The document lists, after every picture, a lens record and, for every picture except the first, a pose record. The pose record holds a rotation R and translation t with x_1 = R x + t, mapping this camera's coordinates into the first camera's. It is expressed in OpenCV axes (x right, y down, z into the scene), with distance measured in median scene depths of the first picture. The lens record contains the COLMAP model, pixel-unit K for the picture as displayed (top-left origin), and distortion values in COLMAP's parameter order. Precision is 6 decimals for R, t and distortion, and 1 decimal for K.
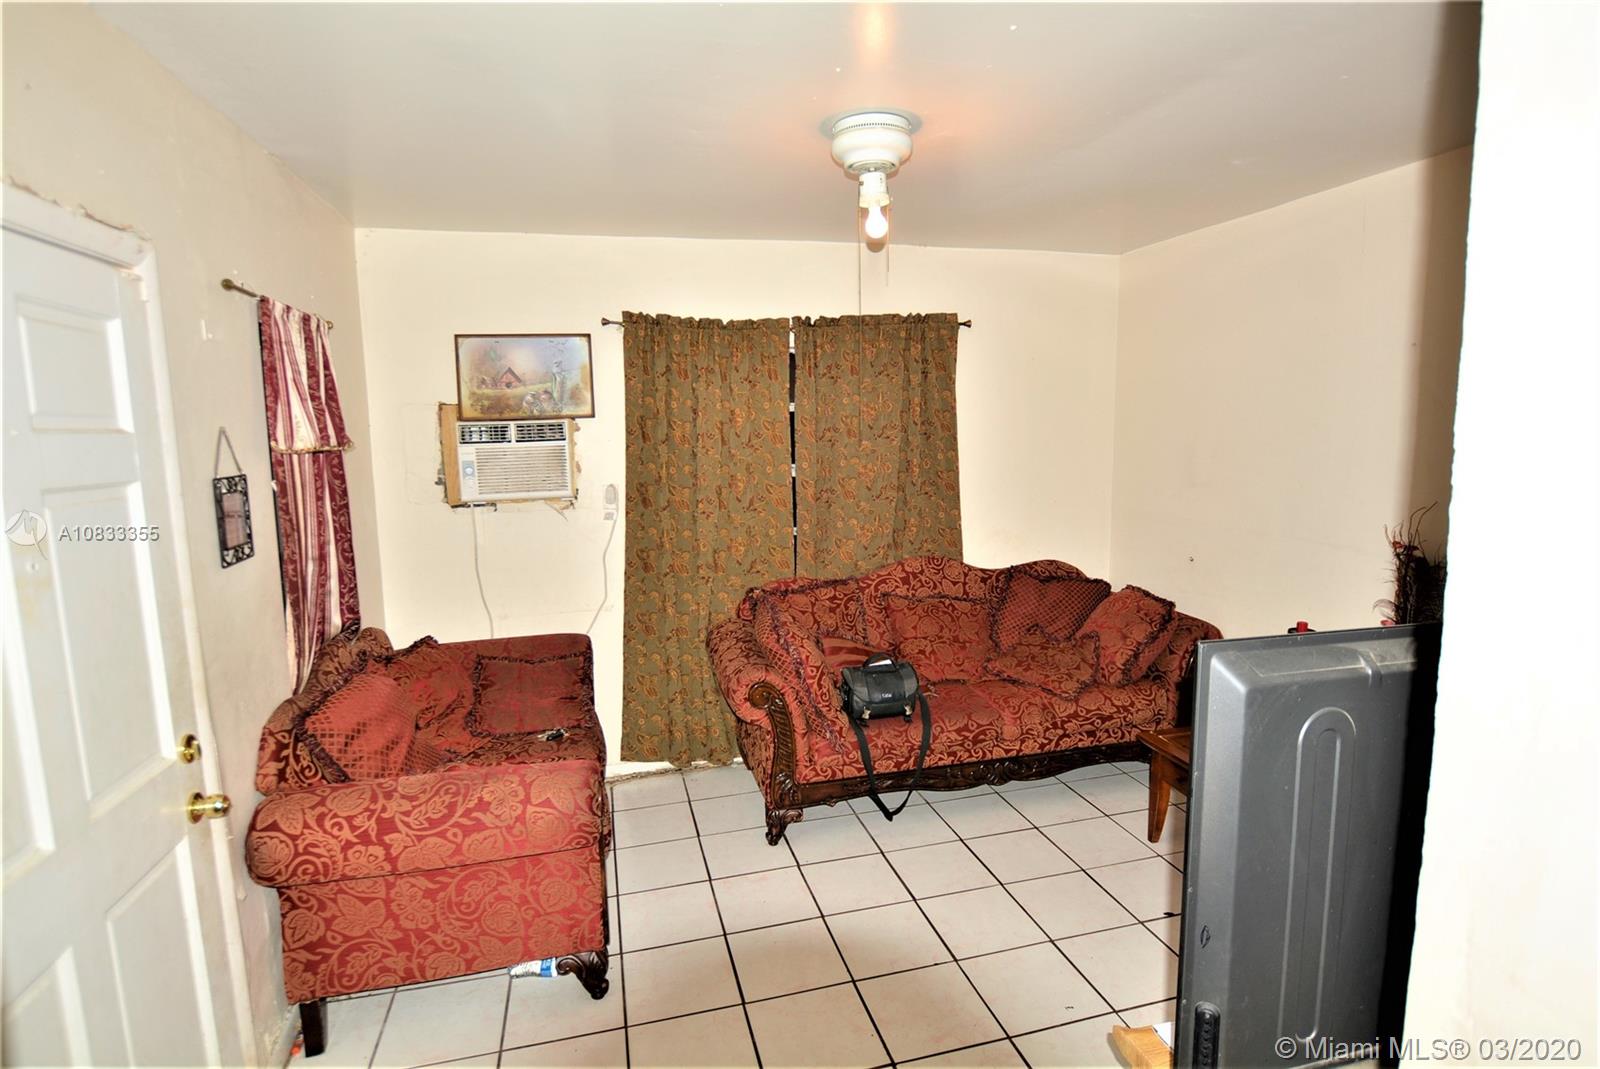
lens RADIAL K [[818.1, 0, 800.0], [0, 818.1, 534.5], [0, 0, 1]] dist [-0.012031, -0.000147]
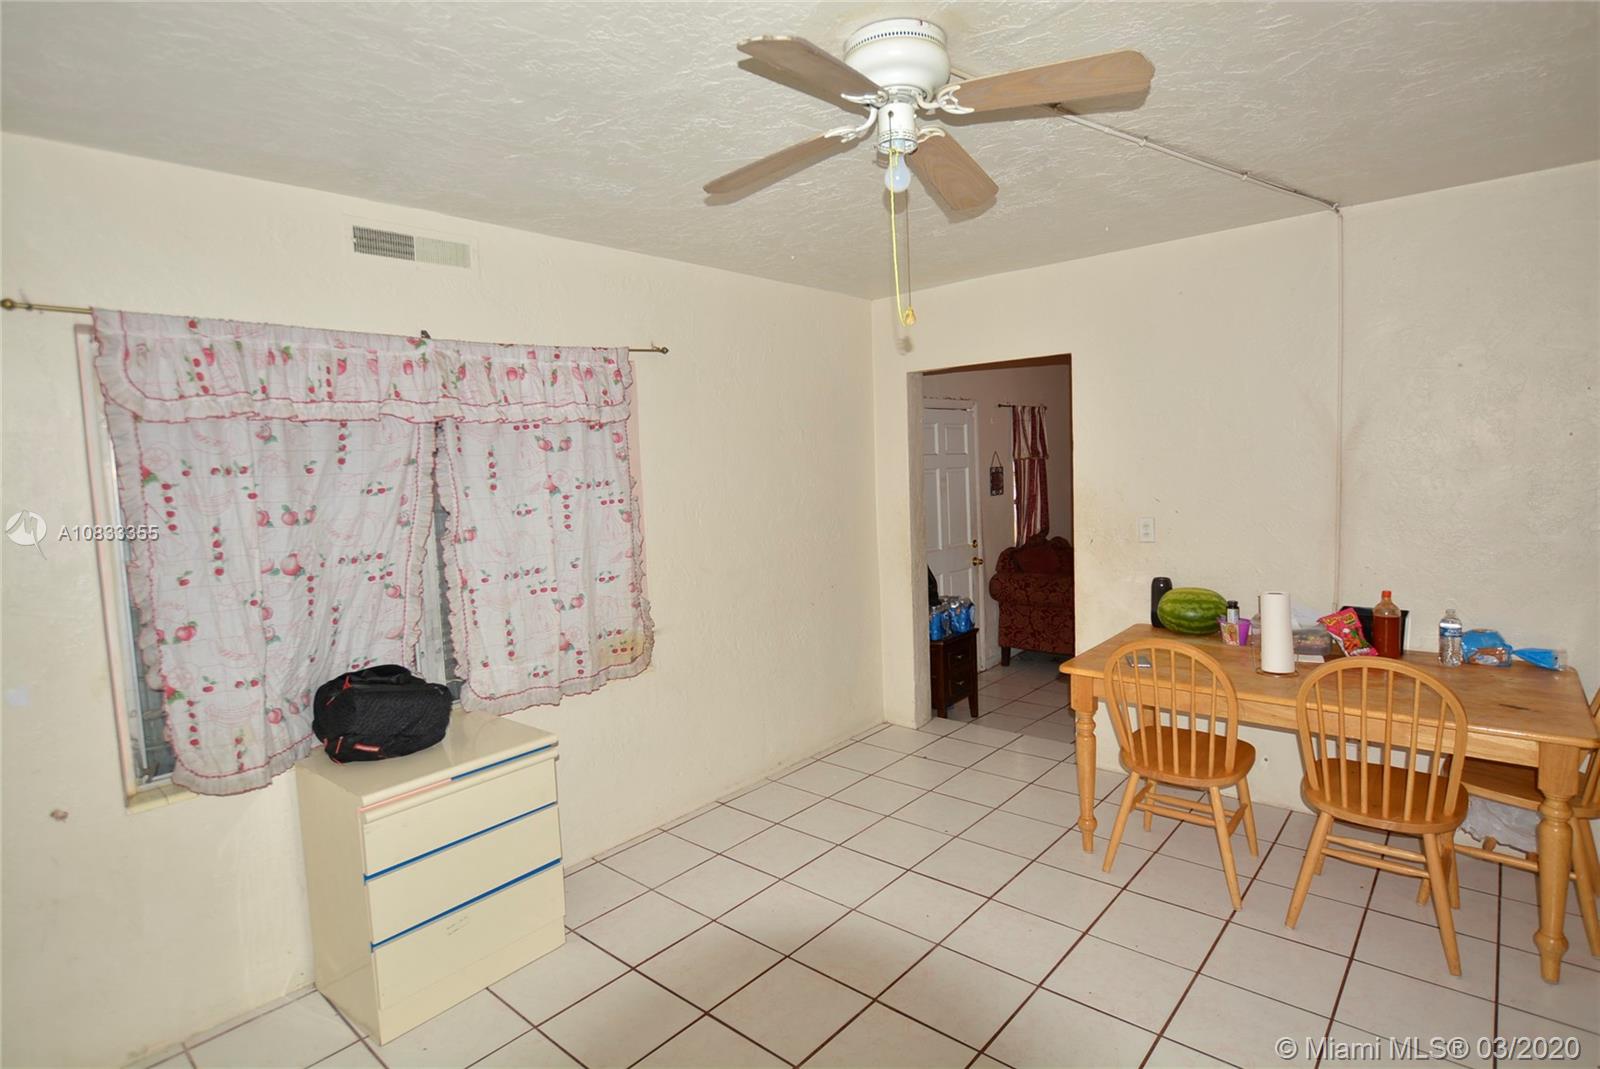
lens RADIAL K [[818.1, 0, 800.0], [0, 818.1, 534.5], [0, 0, 1]] dist [-0.012031, -0.000147]
pose [[0.561593, 0.065997, -0.824778, 1.464669], [-0.078141, 0.996589, 0.026539, 0.161303], [0.823716, 0.049545, 0.564834, -1.365767]]
